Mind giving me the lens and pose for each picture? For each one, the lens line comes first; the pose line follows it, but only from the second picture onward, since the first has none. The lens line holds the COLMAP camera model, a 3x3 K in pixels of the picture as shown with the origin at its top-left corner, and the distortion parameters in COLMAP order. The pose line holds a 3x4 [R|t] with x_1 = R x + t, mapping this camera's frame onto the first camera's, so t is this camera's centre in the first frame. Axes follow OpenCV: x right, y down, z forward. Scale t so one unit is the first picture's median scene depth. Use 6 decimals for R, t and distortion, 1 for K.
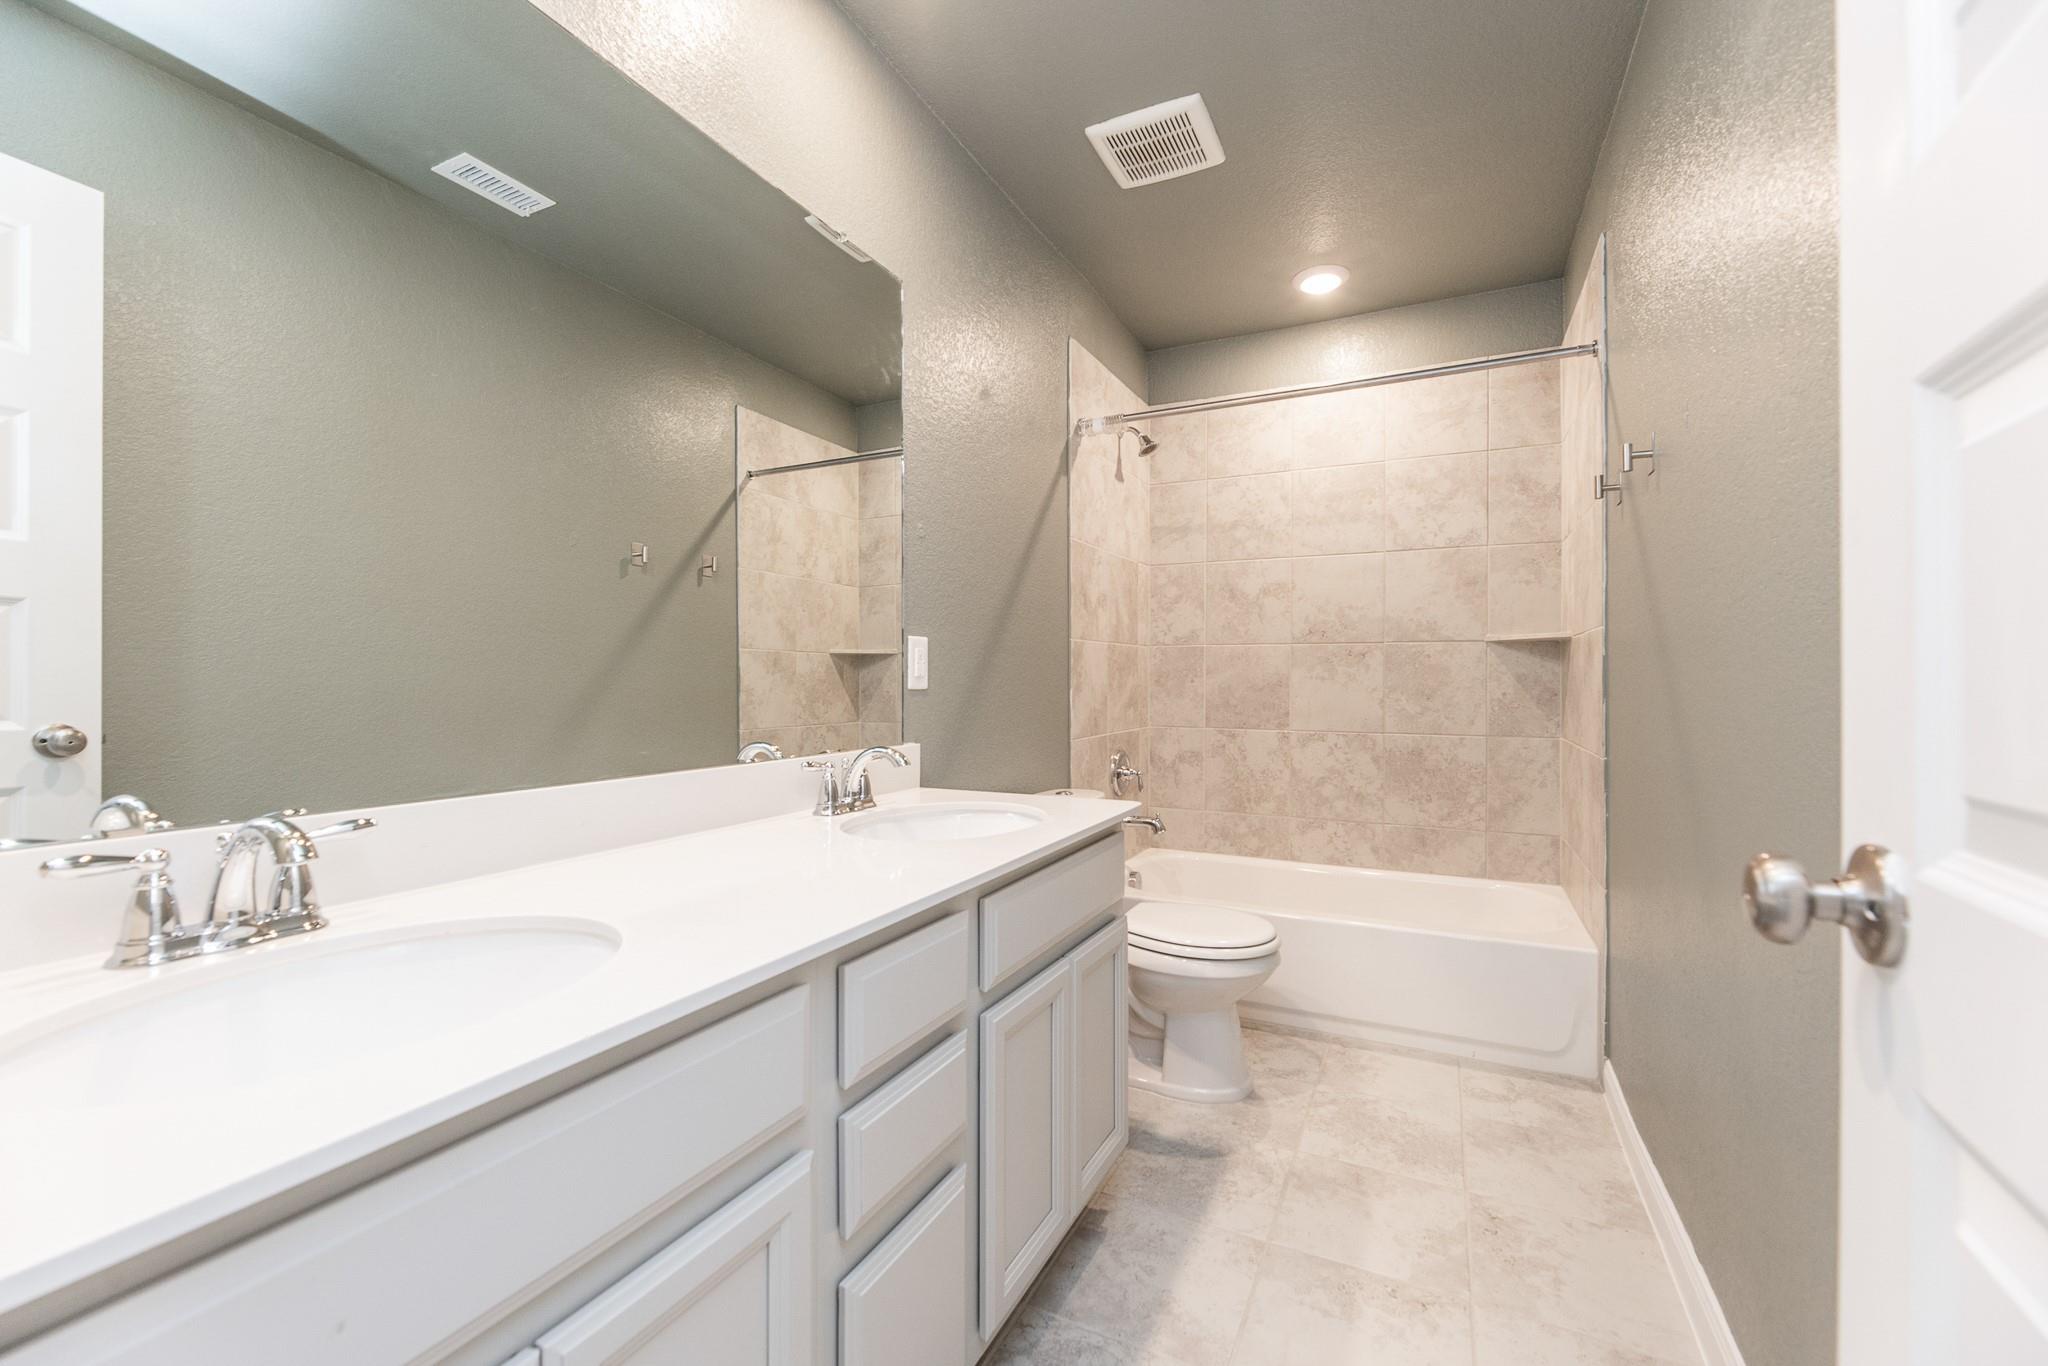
lens RADIAL K [[828.5, 0, 1036.4], [0, 828.5, 678.0], [0, 0, 1]] dist [-0.001765, -0.000802]
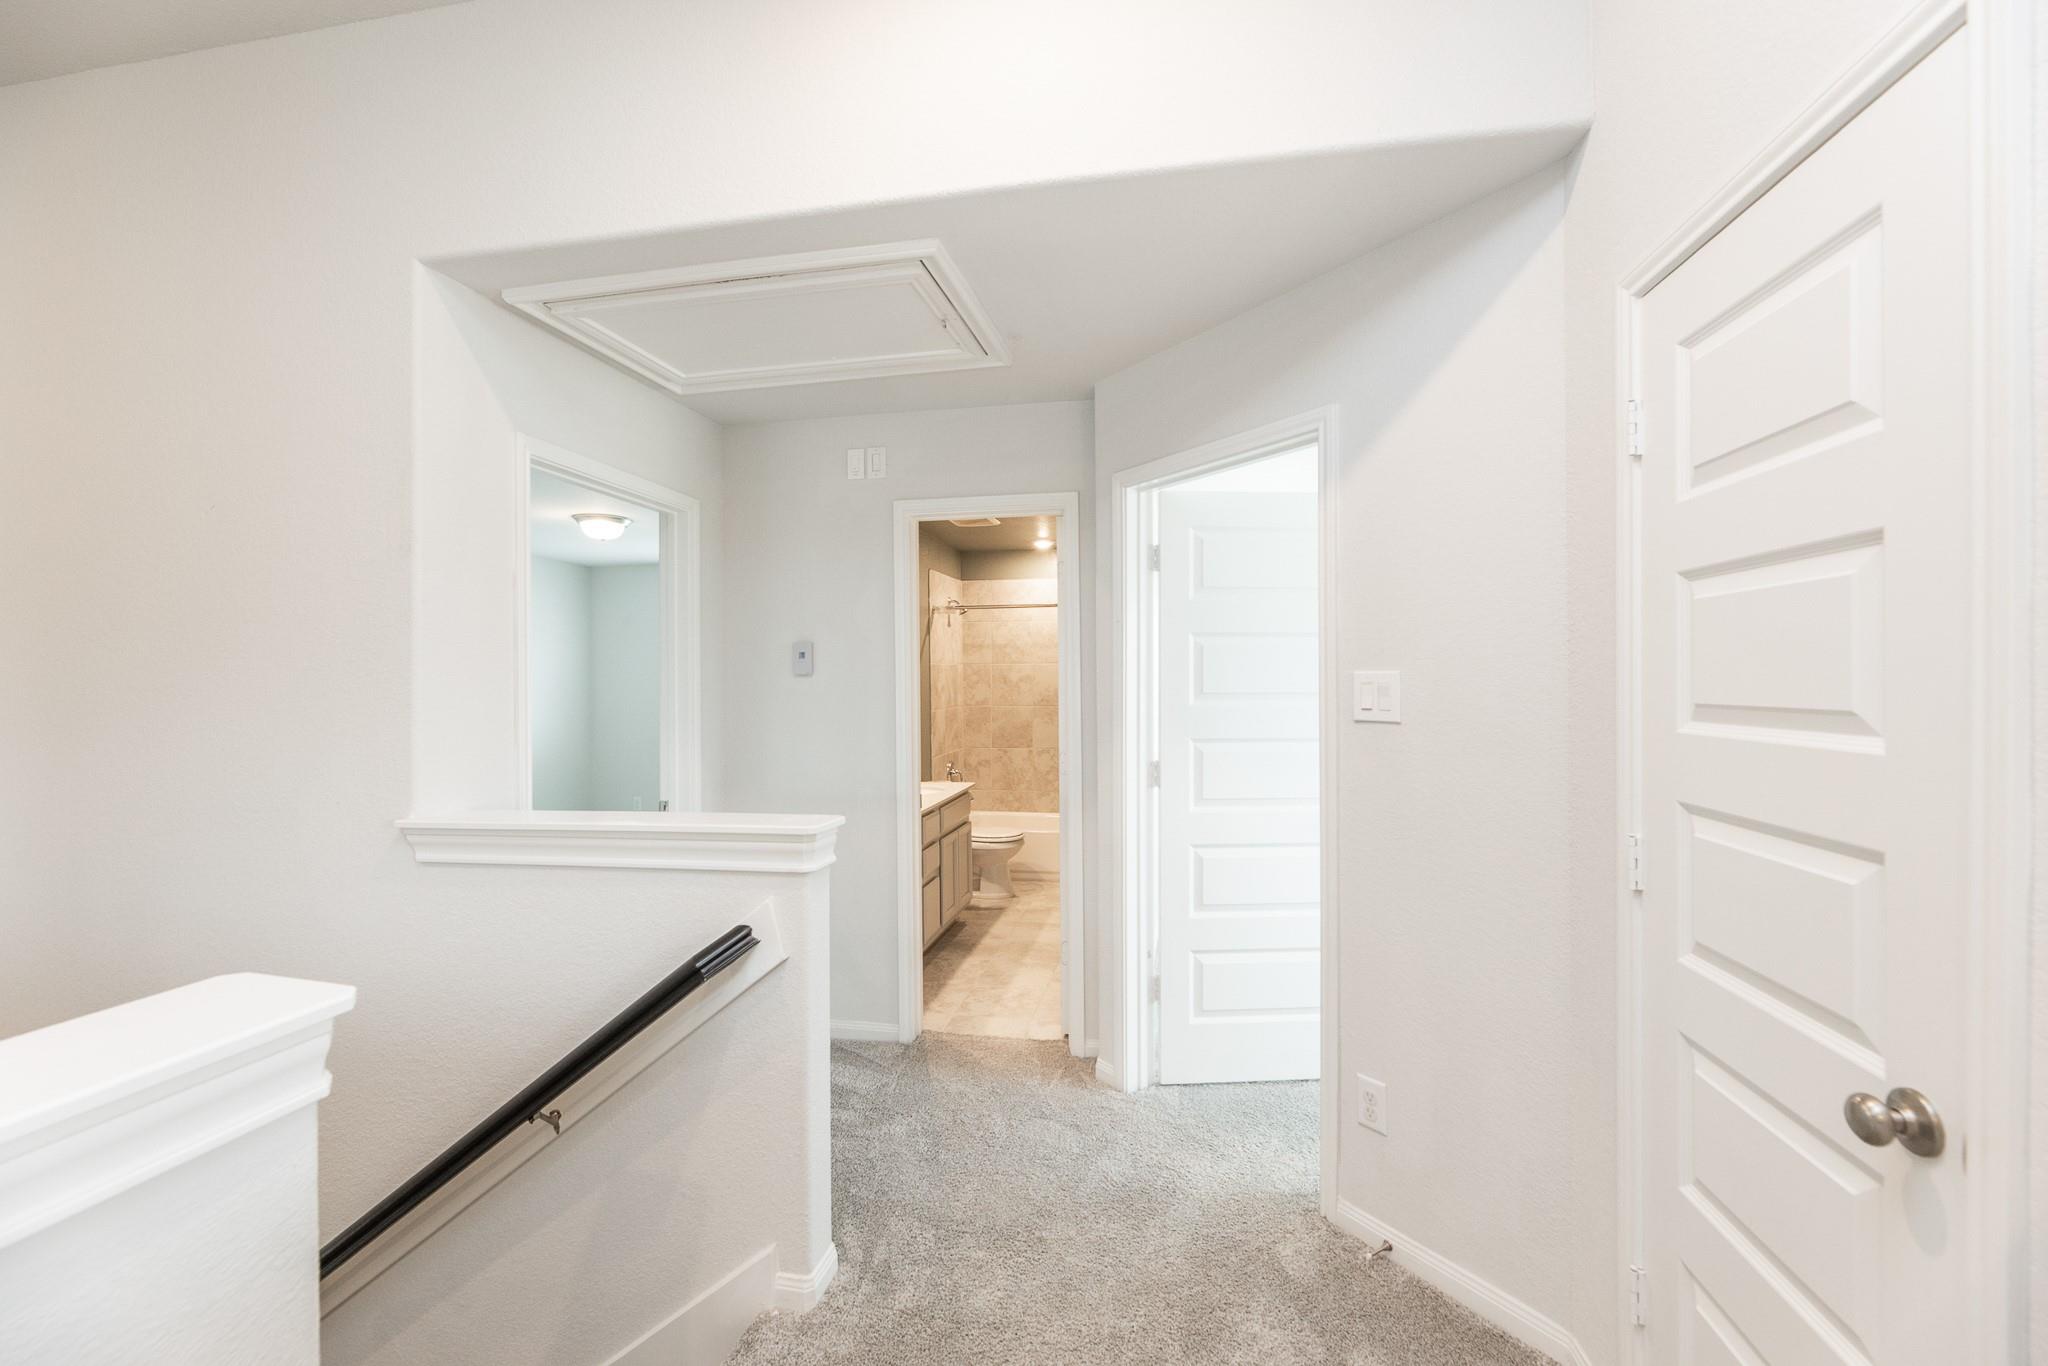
lens RADIAL K [[828.5, 0, 1033.0], [0, 828.5, 689.5], [0, 0, 1]] dist [-0.001765, -0.000802]
pose [[0.964344, -0.012964, 0.264333, -0.227320], [0.008265, 0.999788, 0.018880, -0.118762], [-0.264521, -0.016022, 0.964247, -0.950155]]
